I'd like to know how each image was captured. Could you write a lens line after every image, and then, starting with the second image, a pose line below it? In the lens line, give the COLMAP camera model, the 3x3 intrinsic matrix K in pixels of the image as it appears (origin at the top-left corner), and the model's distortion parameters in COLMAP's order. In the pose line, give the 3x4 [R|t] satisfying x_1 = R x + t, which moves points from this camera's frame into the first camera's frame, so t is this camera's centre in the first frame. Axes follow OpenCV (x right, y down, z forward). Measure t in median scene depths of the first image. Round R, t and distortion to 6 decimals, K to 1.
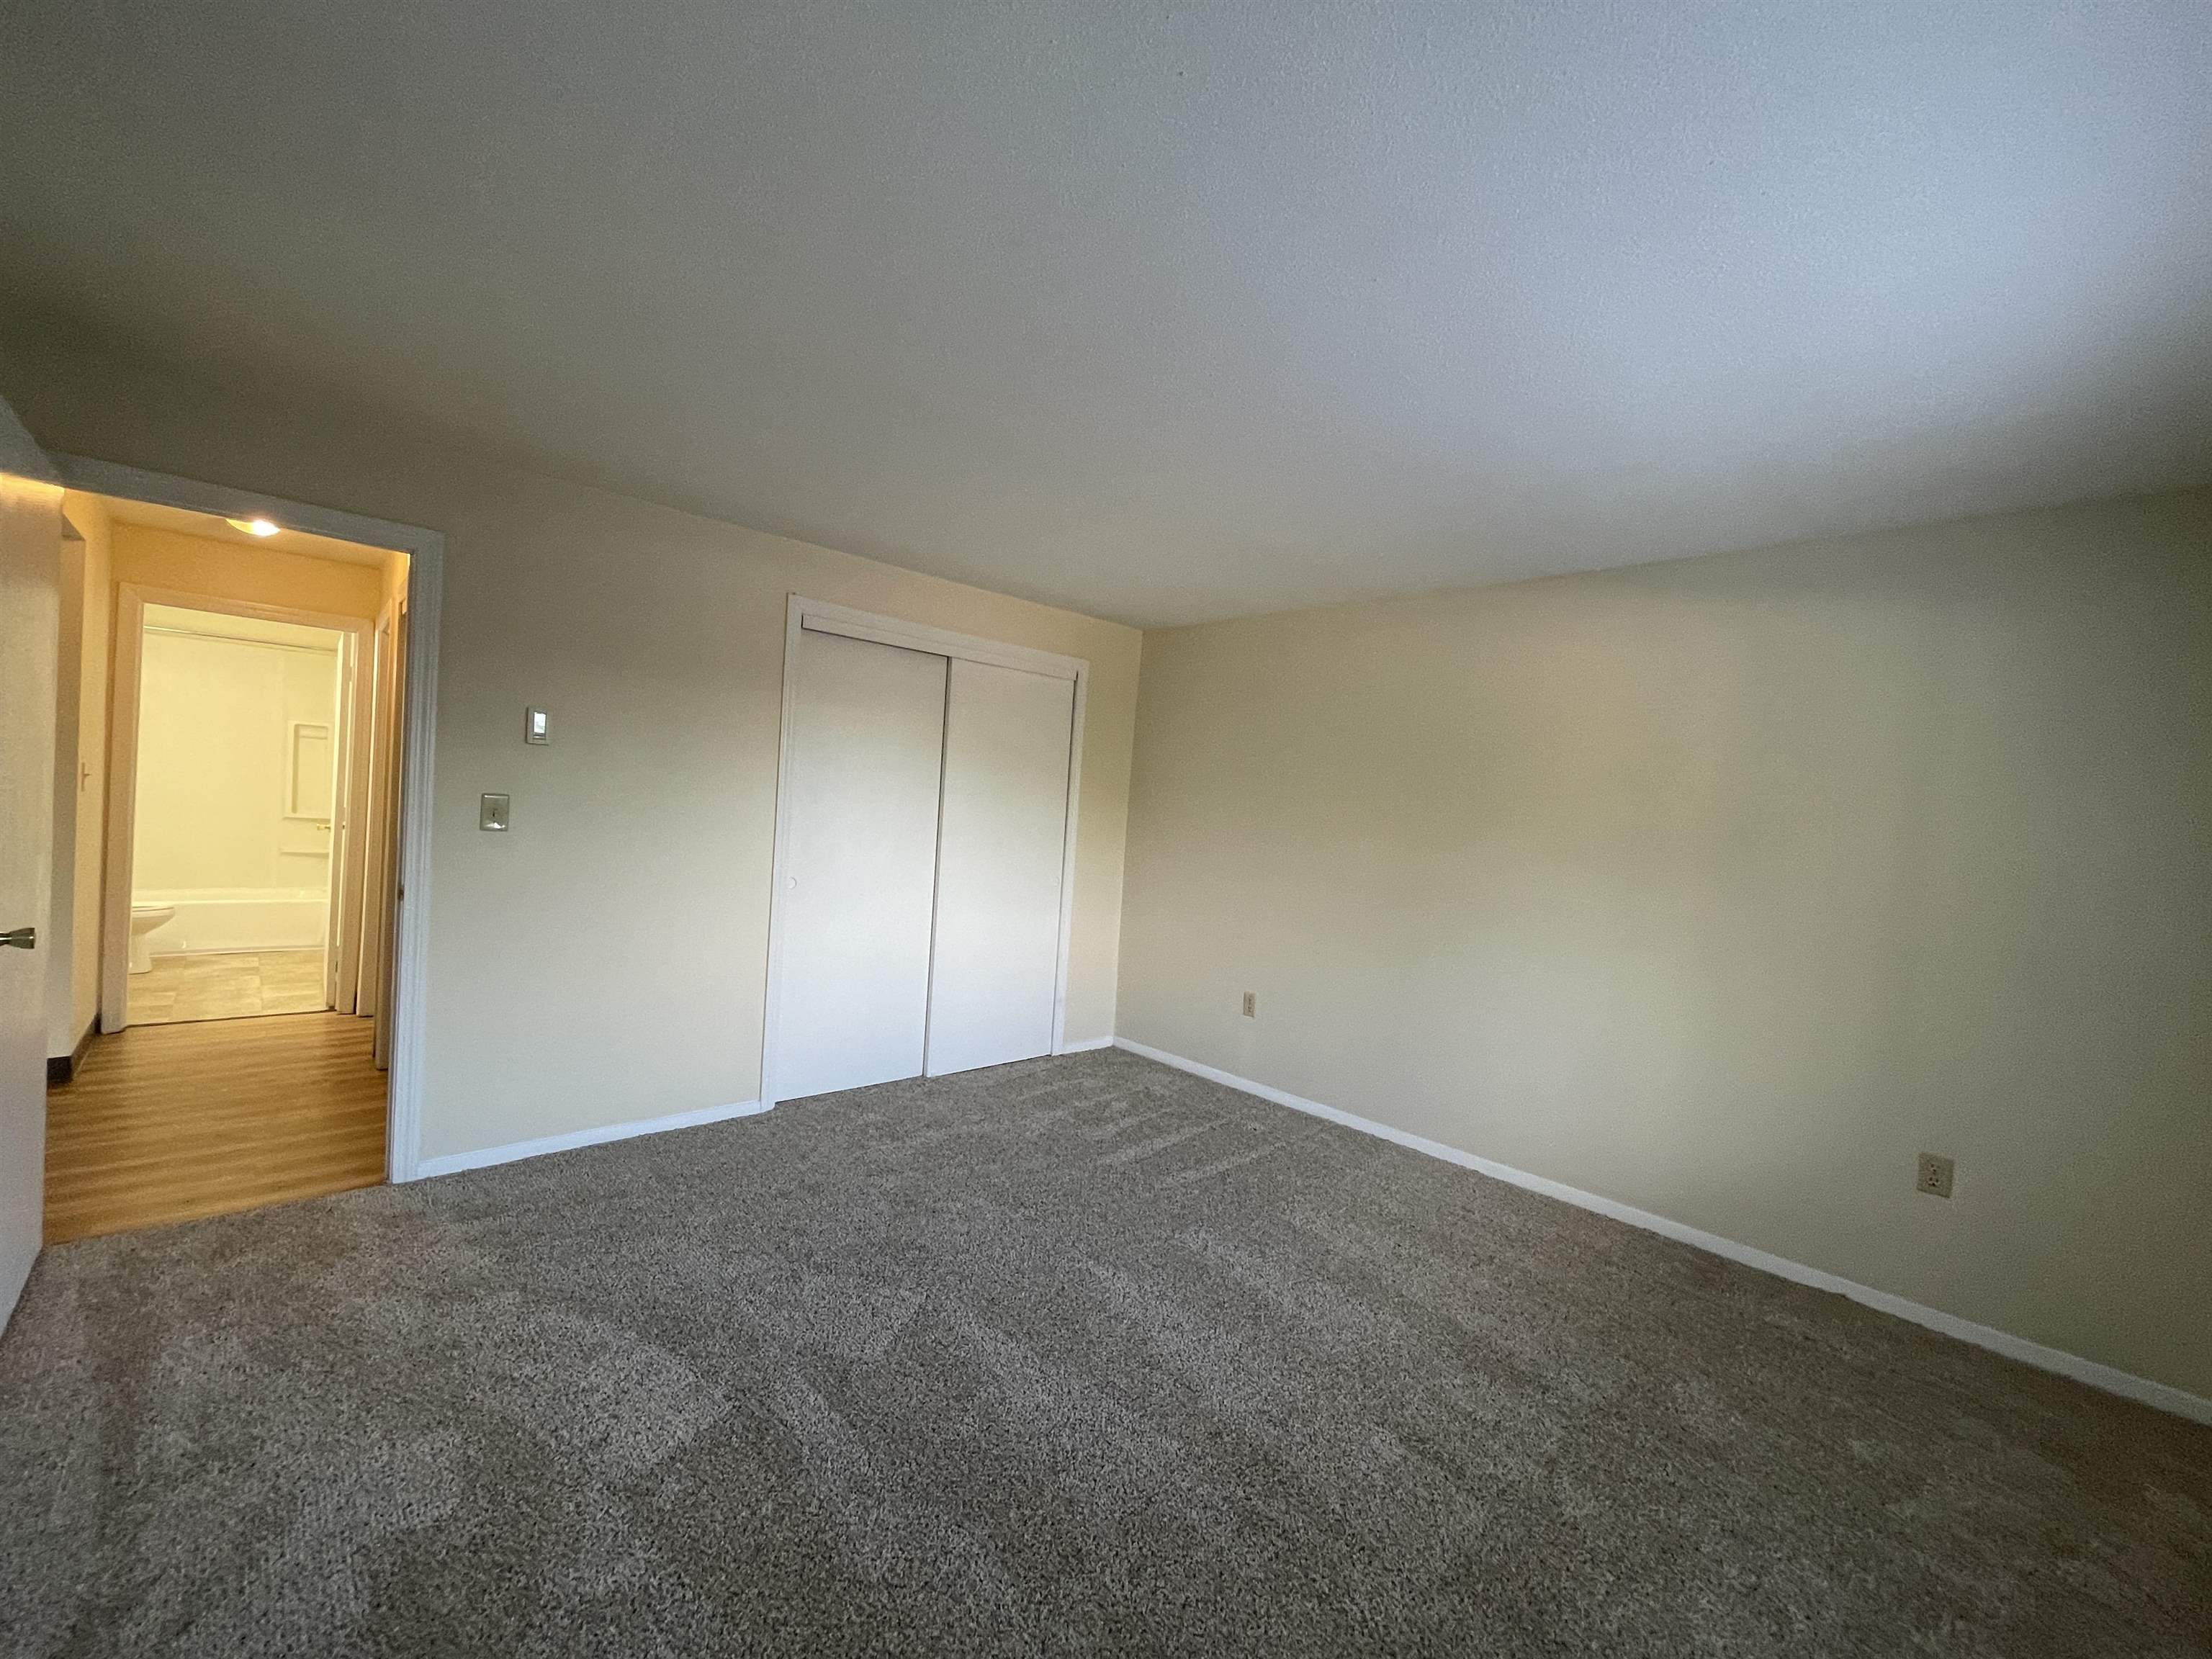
lens RADIAL K [[899.4, 0, 1109.5], [0, 899.4, 826.5], [0, 0, 1]] dist [0.002934, 0.000043]
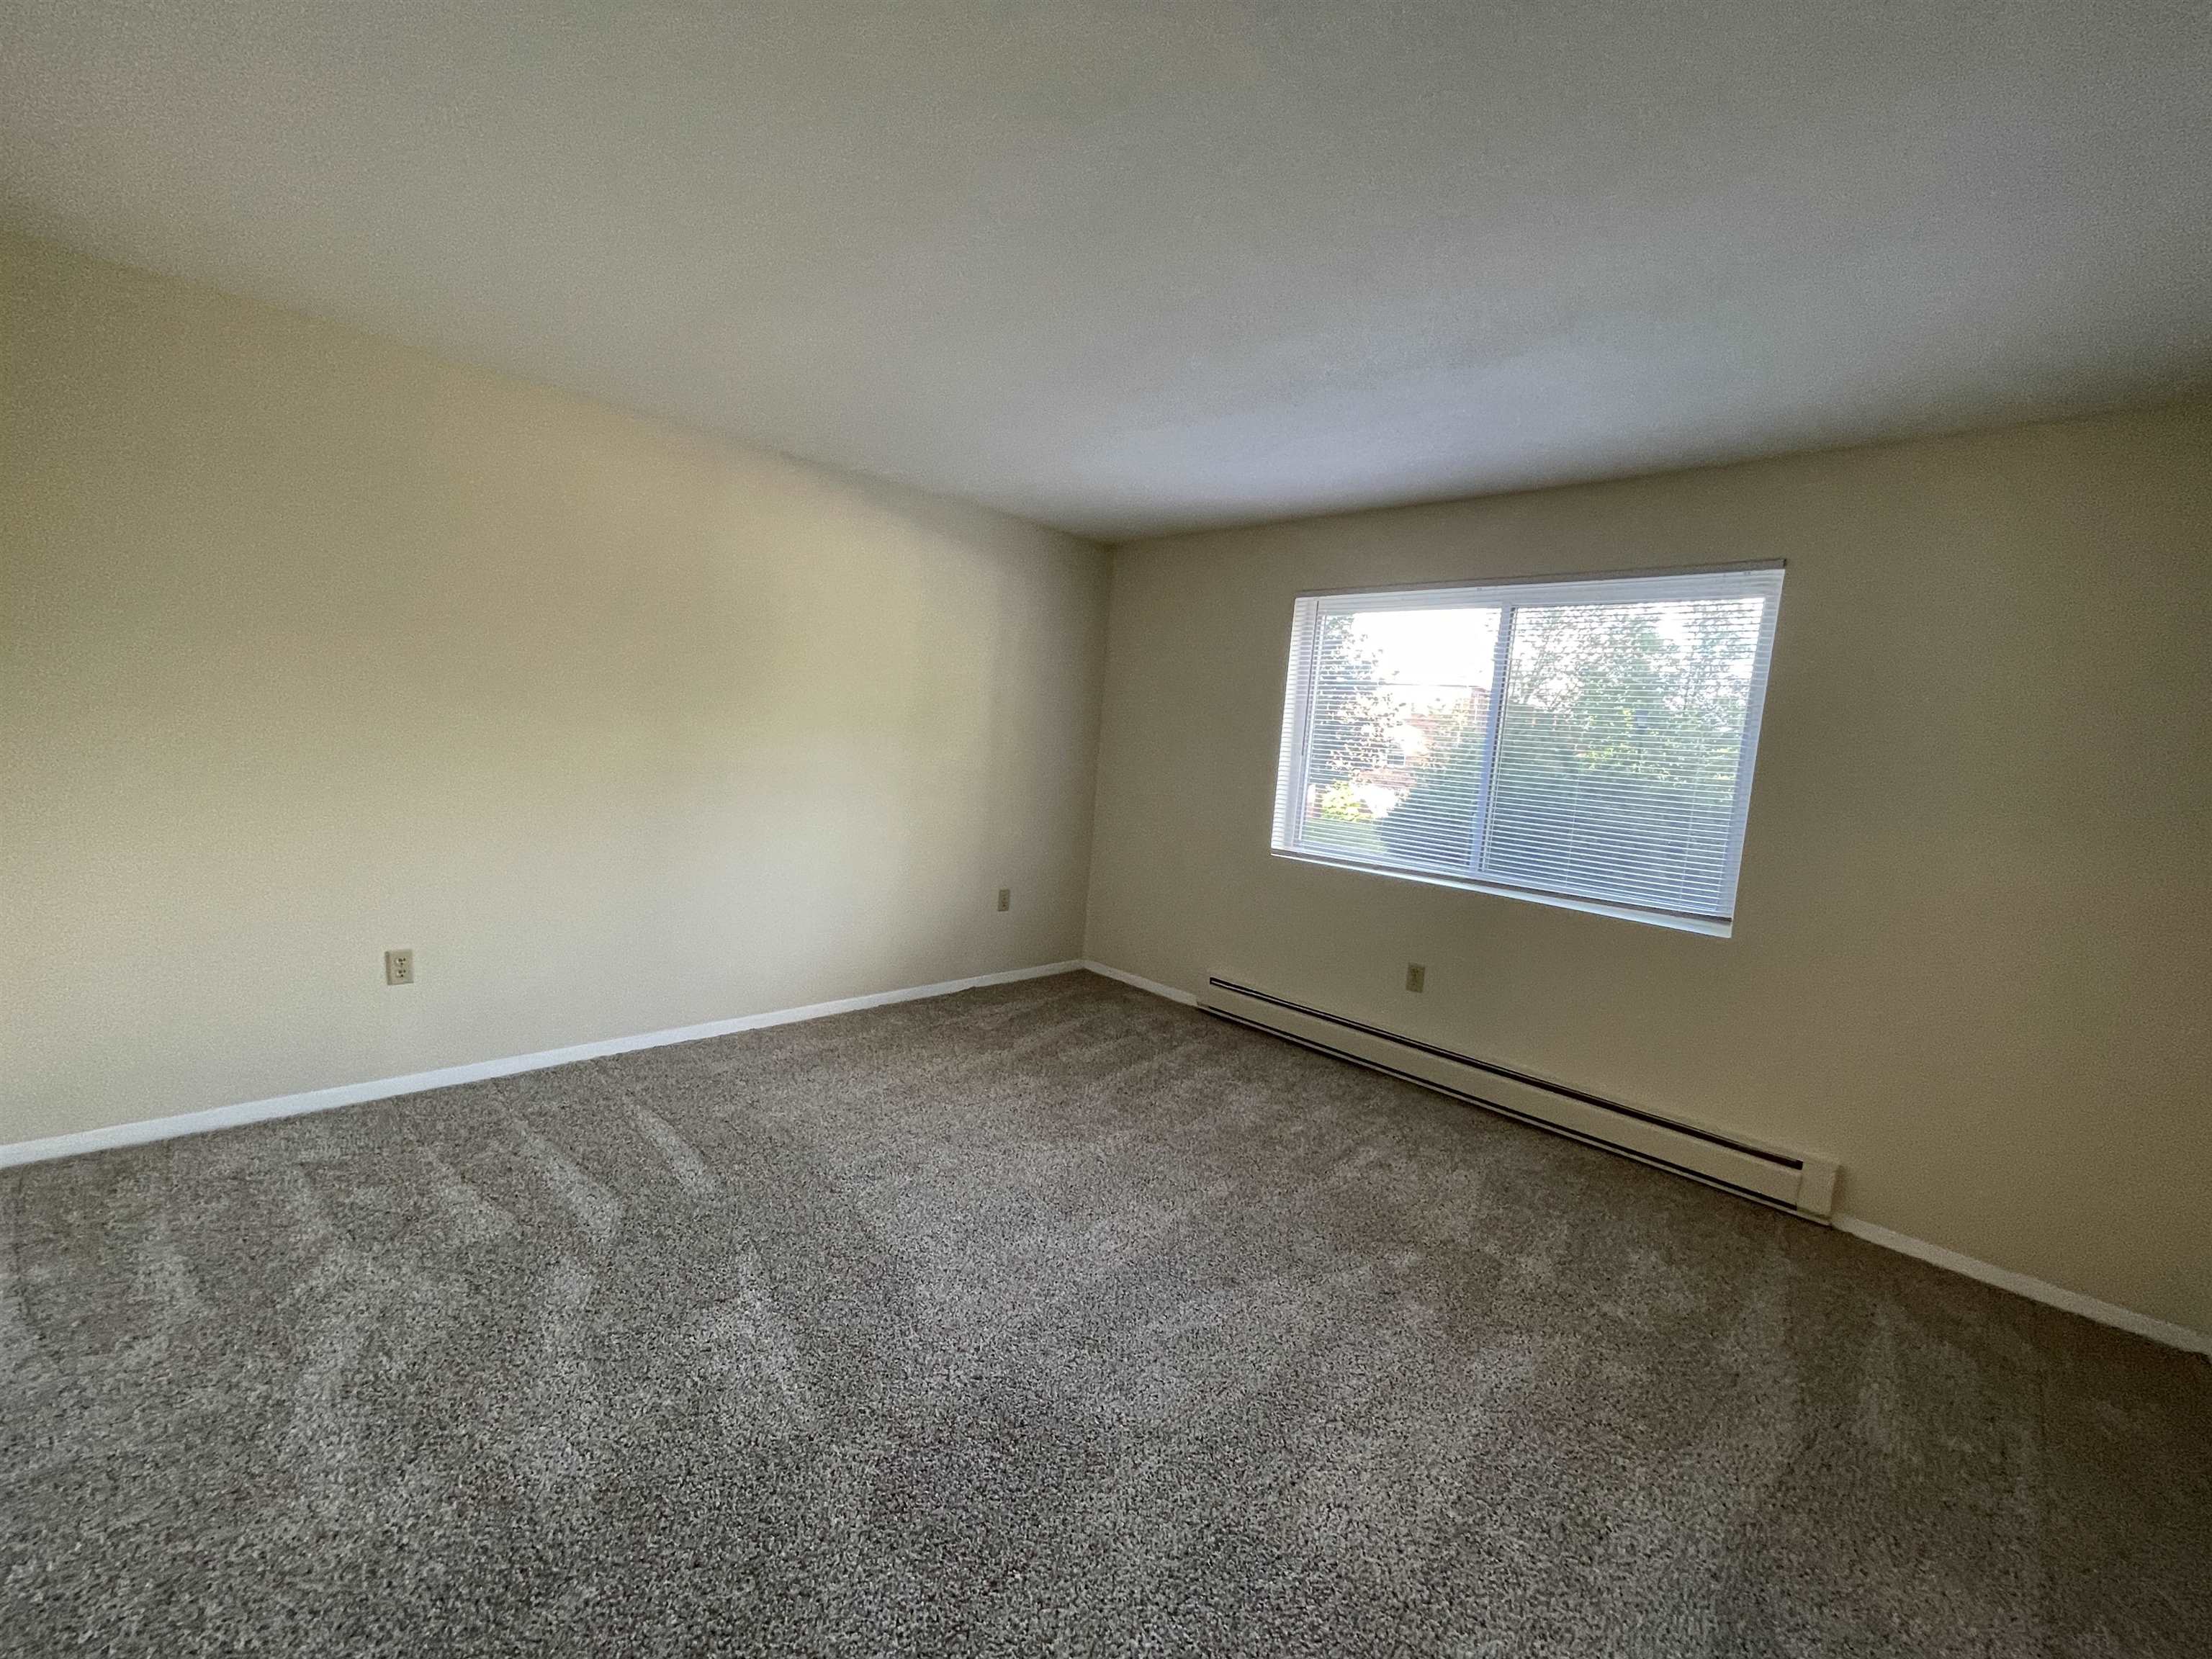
lens RADIAL K [[899.4, 0, 1109.2], [0, 899.4, 829.7], [0, 0, 1]] dist [0.002934, 0.000043]
pose [[-0.019258, -0.175250, 0.984336, -0.588989], [-0.053788, 0.983274, 0.174008, -0.051534], [-0.998367, -0.049594, -0.028362, 0.618661]]
